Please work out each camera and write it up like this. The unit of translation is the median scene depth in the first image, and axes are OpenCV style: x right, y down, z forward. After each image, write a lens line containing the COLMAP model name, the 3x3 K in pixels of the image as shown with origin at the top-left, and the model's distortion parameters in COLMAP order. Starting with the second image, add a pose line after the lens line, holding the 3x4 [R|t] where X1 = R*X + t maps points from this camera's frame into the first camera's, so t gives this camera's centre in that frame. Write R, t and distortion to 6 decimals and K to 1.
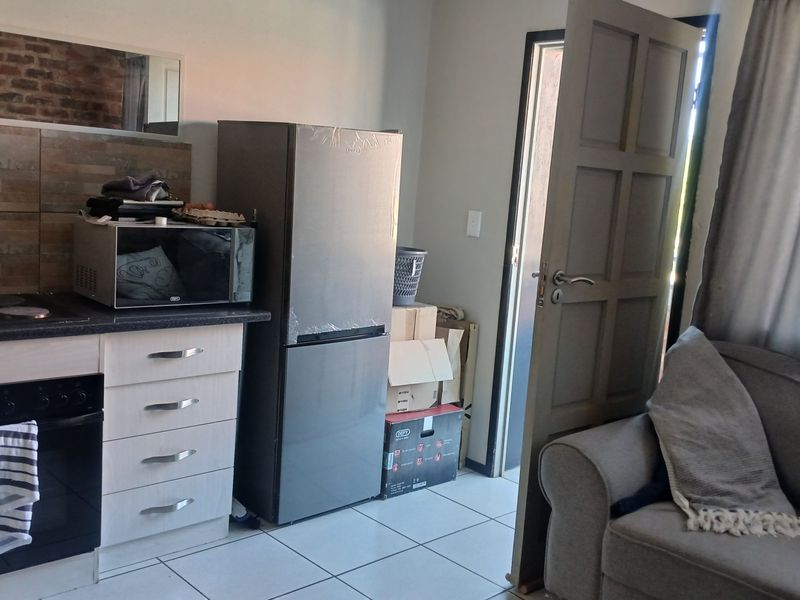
lens RADIAL K [[736.7, 0, 401.5], [0, 736.7, 281.3], [0, 0, 1]] dist [0.008127, -0.143558]
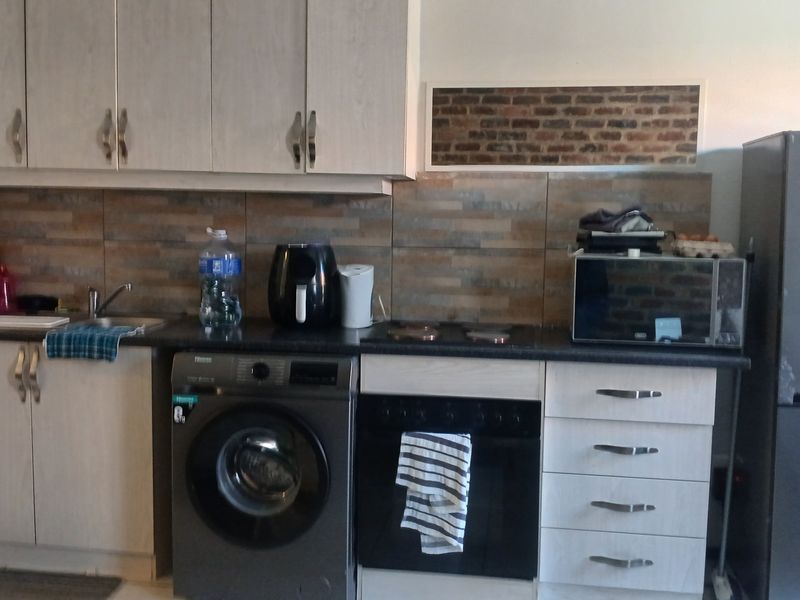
lens RADIAL K [[736.7, 0, 401.5], [0, 736.7, 281.3], [0, 0, 1]] dist [0.008127, -0.143558]
pose [[0.611460, -0.006408, -0.791249, 0.240698], [-0.064392, 0.996248, -0.057829, 0.028629], [0.788651, 0.086310, 0.608753, 0.194617]]
